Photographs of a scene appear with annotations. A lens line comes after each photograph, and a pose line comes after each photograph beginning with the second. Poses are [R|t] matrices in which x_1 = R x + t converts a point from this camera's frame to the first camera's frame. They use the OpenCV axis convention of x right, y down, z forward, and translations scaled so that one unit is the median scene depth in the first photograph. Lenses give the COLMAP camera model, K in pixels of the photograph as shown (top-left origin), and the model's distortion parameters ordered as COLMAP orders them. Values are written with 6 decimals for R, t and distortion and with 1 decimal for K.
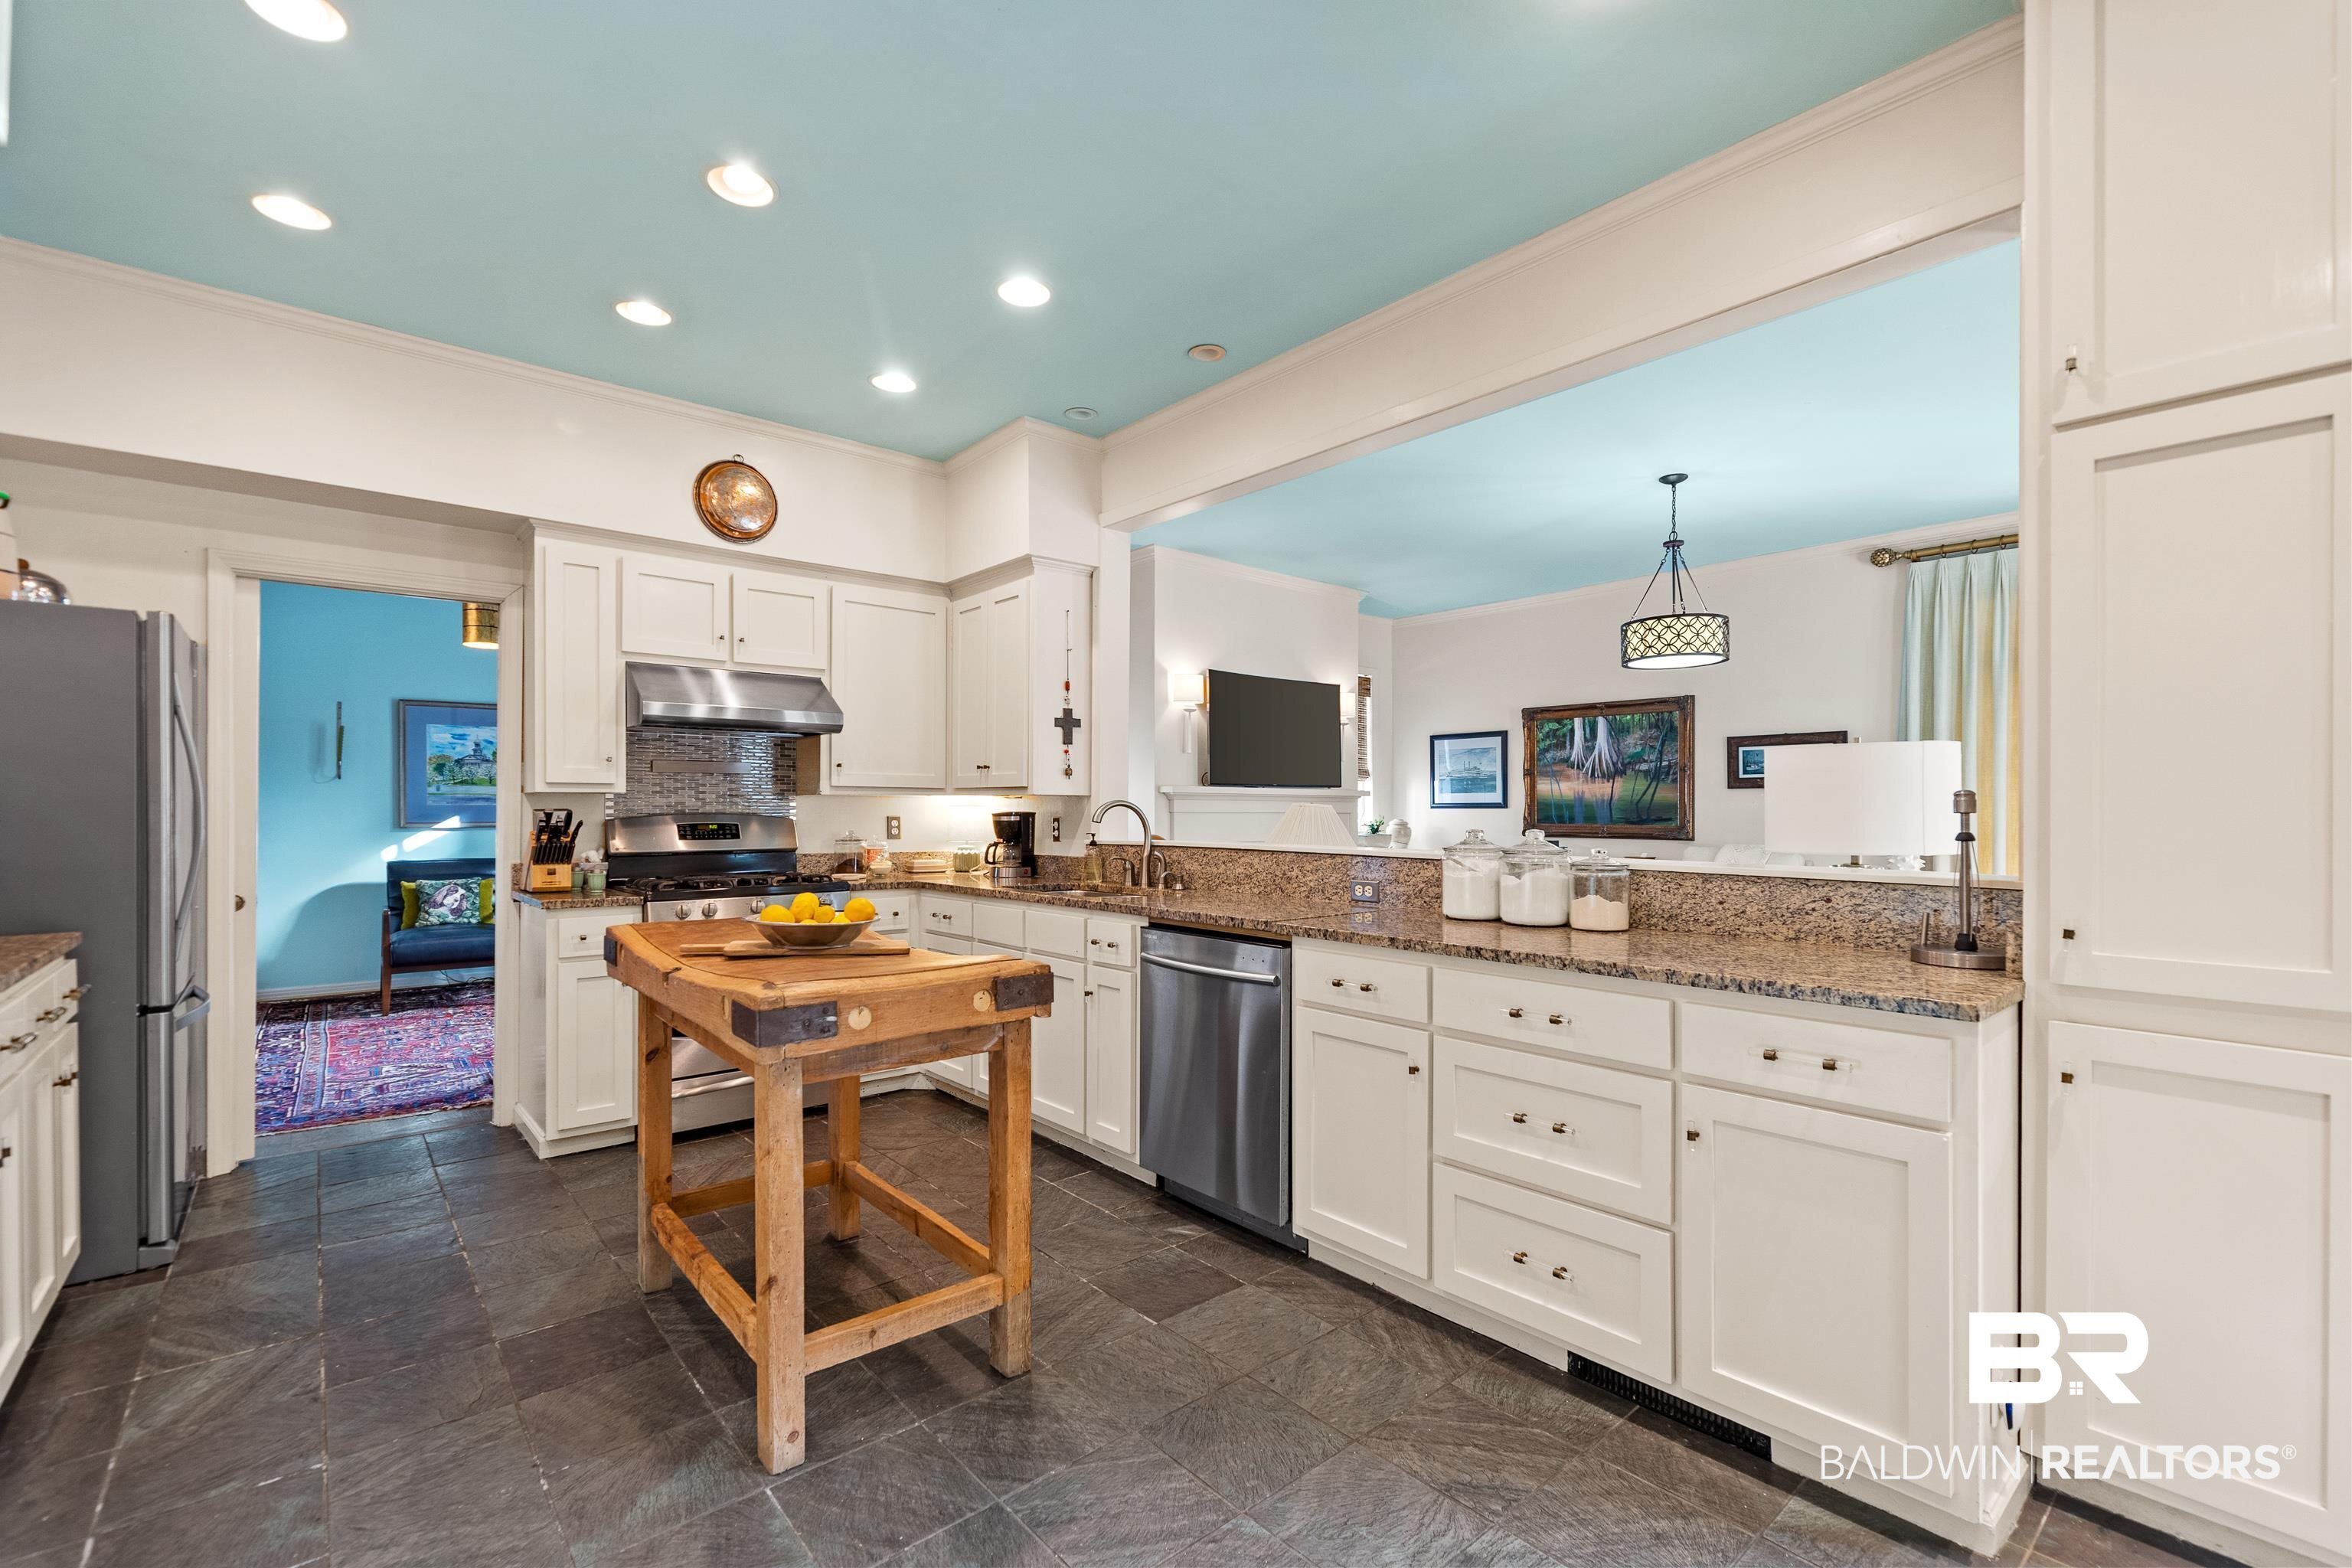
lens RADIAL K [[1030.1, 0, 1139.2], [0, 1030.1, 805.0], [0, 0, 1]] dist [0.003404, -0.000995]
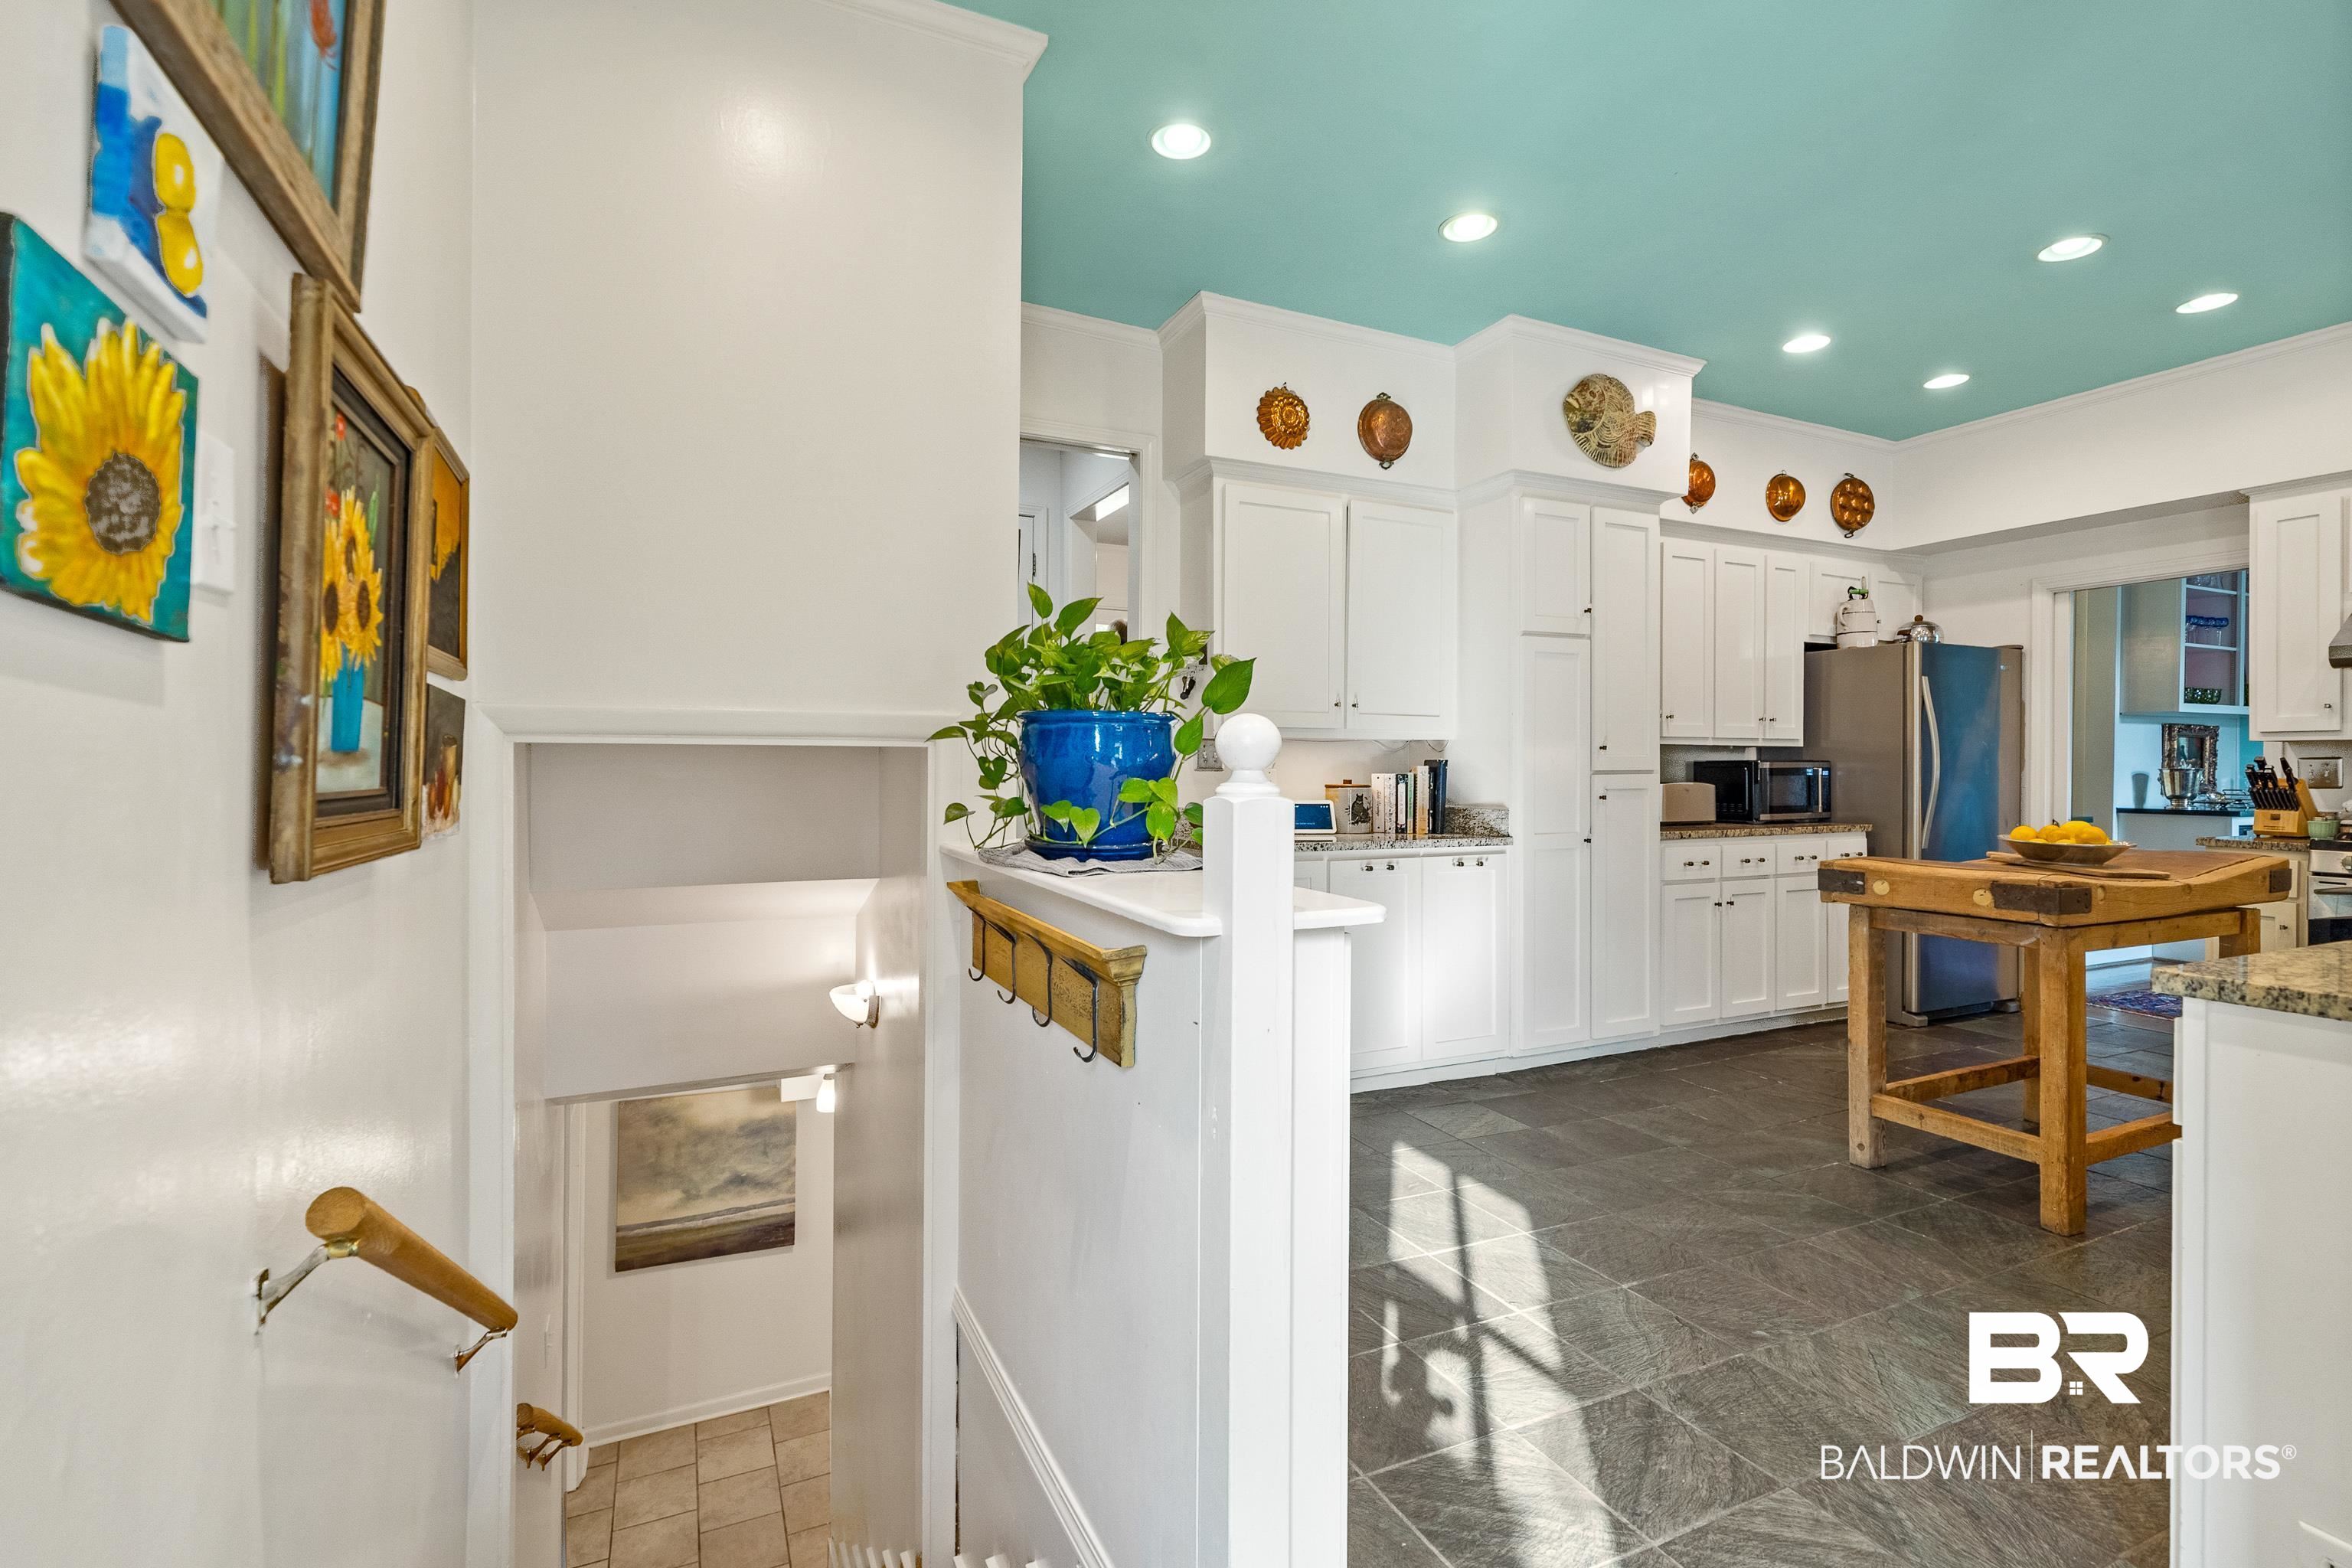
lens RADIAL K [[1030.1, 0, 1188.1], [0, 1030.1, 774.7], [0, 0, 1]] dist [0.003404, -0.000995]
pose [[-0.253684, 0.006141, -0.967268, 0.721037], [-0.000843, 0.999978, 0.006570, 0.016083], [0.967287, 0.002482, -0.253673, 0.199563]]
